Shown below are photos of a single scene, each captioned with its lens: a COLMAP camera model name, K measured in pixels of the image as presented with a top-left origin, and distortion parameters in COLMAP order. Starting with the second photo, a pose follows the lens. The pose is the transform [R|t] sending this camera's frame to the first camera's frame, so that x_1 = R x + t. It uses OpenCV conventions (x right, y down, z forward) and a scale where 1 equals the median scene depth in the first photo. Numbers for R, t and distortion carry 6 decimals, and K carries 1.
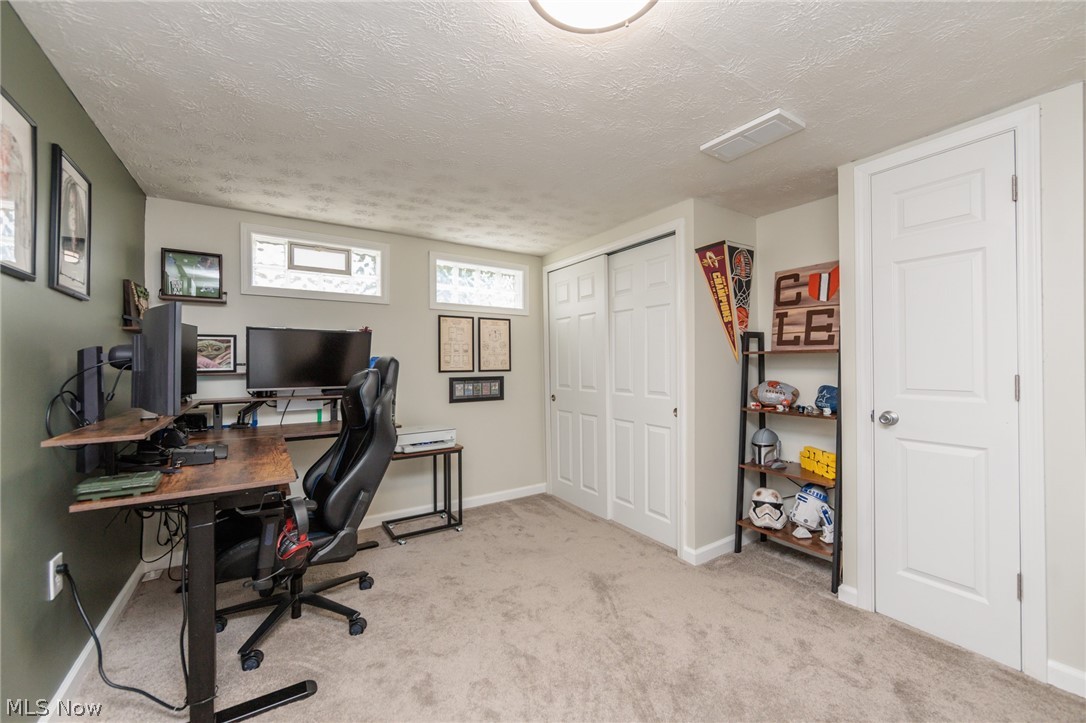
lens RADIAL K [[425.3, 0, 540.7], [0, 425.3, 358.4], [0, 0, 1]] dist [-0.003691, 0.000465]
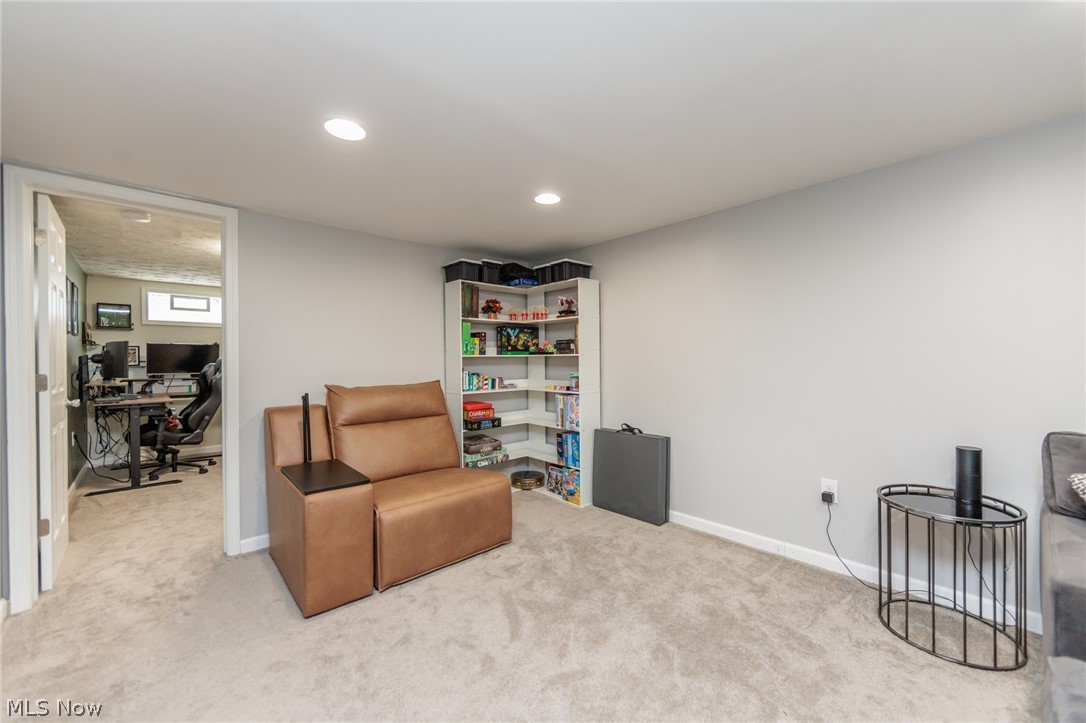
lens RADIAL K [[425.3, 0, 547.2], [0, 425.3, 362.1], [0, 0, 1]] dist [-0.003691, 0.000465]
pose [[0.984035, -0.000711, 0.177972, 0.793252], [-0.002510, 0.999837, 0.017868, -0.022732], [-0.177956, -0.018030, 0.983873, -1.276077]]
